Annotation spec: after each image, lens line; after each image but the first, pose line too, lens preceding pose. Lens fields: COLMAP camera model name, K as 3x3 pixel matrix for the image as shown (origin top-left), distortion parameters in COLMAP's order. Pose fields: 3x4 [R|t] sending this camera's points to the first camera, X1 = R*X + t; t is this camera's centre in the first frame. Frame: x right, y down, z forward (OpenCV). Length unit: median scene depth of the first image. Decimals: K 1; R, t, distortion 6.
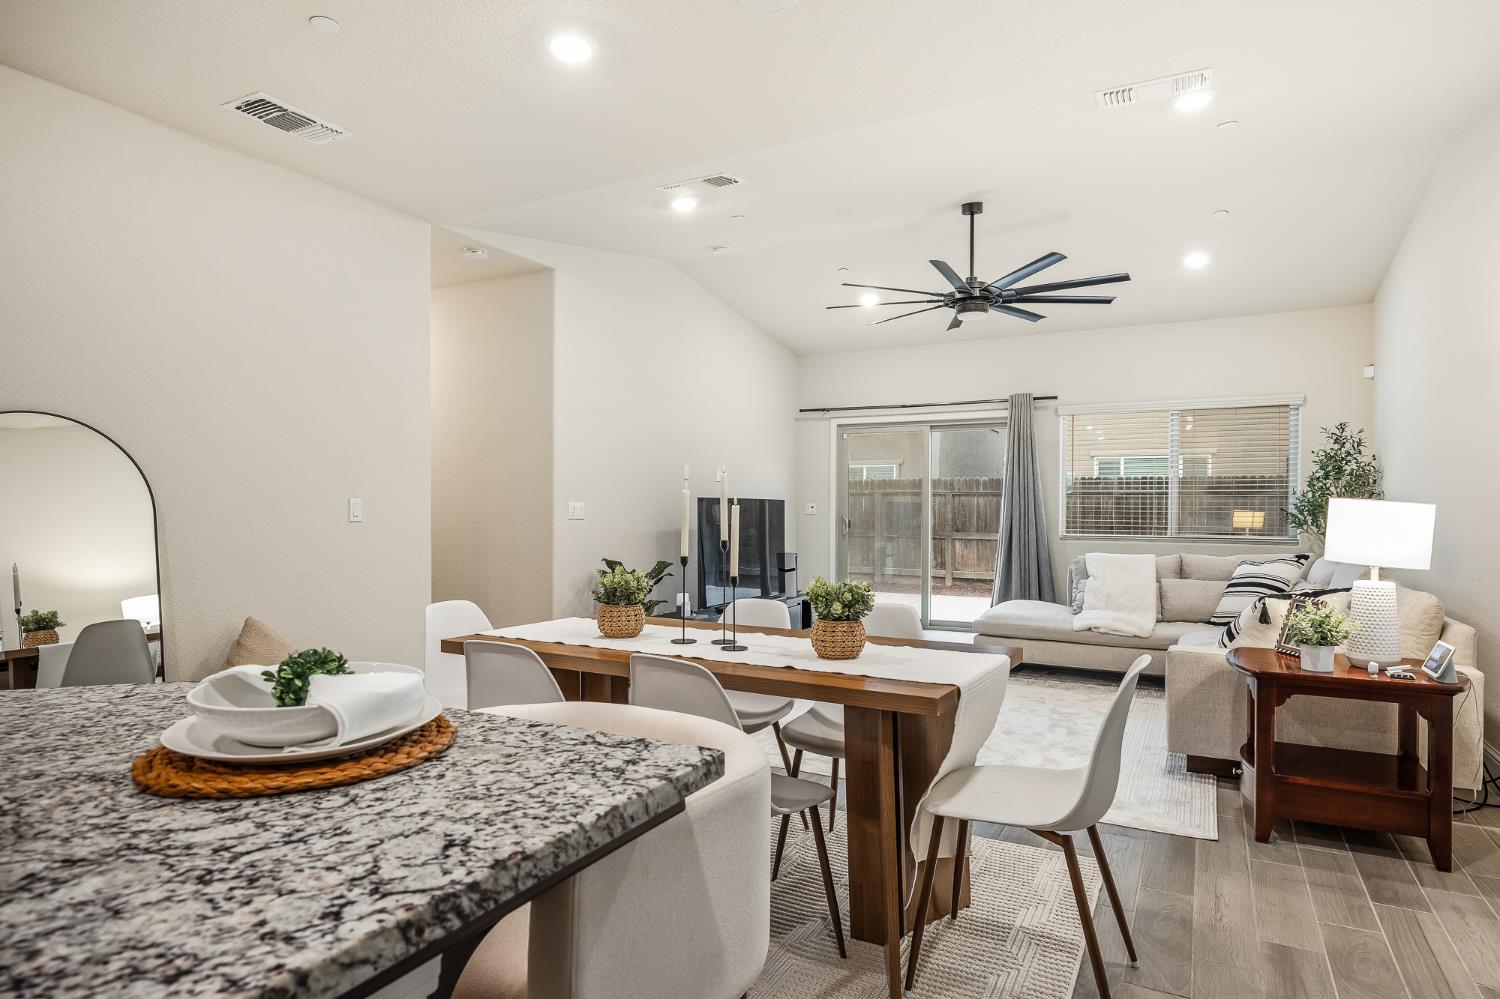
lens RADIAL K [[846.8, 0, 748.9], [0, 846.8, 505.0], [0, 0, 1]] dist [-0.001831, -0.000198]
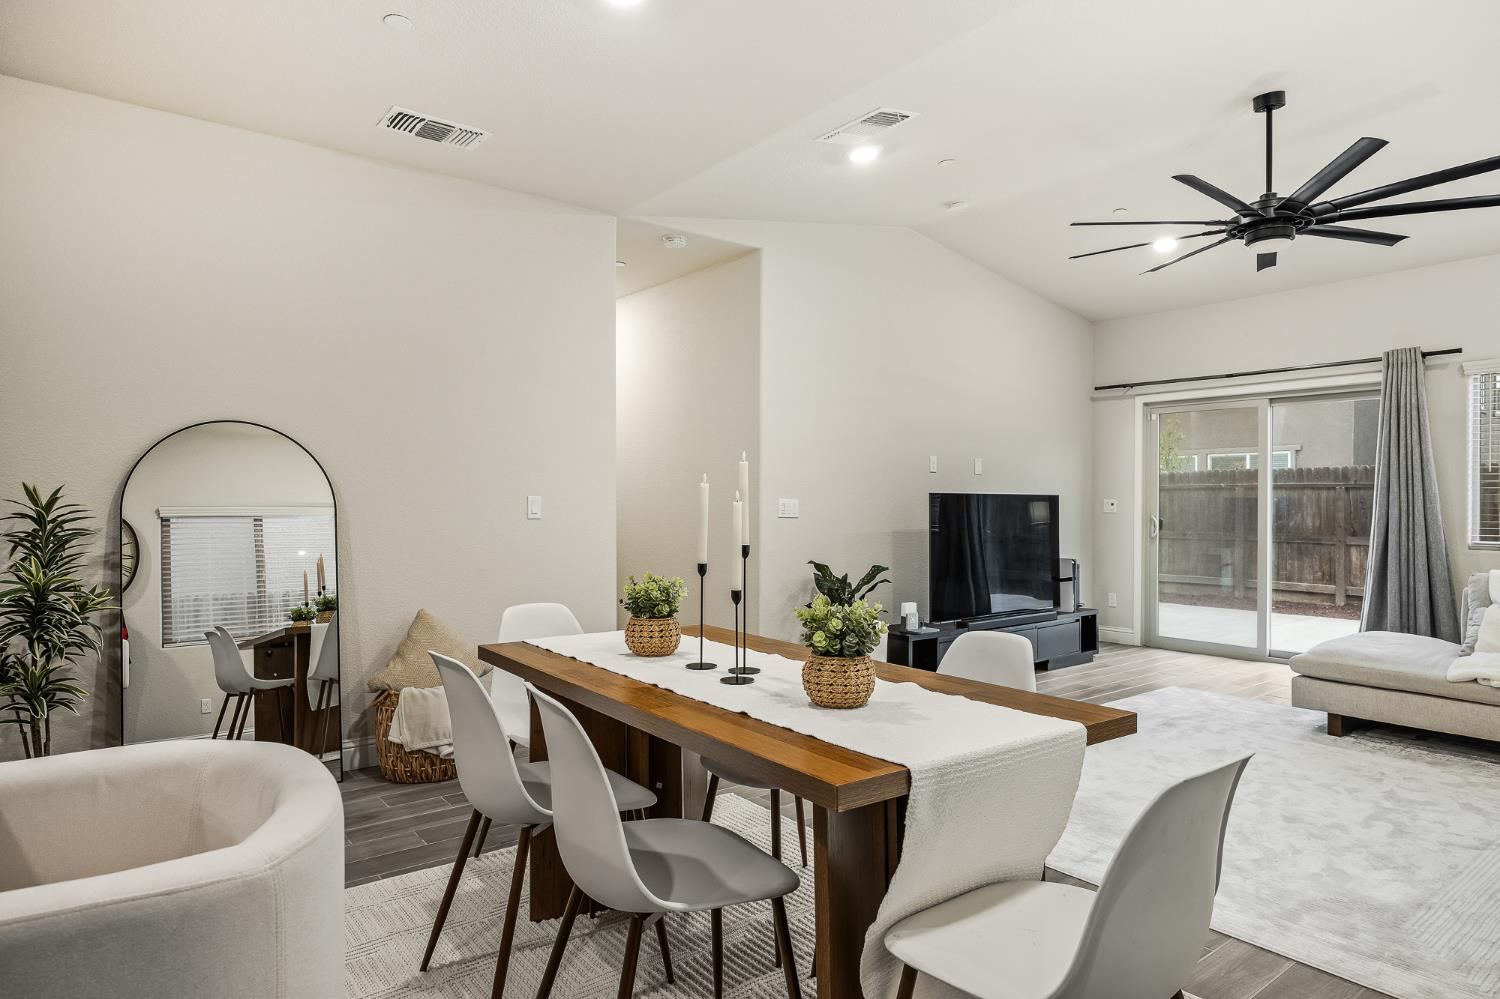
lens RADIAL K [[878.1, 0, 750.0], [0, 878.1, 499.5], [0, 0, 1]] dist [-0.002466, -0.001978]
pose [[0.915988, -0.003241, -0.401193, 0.144340], [0.001984, 0.999992, -0.003549, 0.000481], [0.401202, 0.002455, 0.915986, 0.106962]]
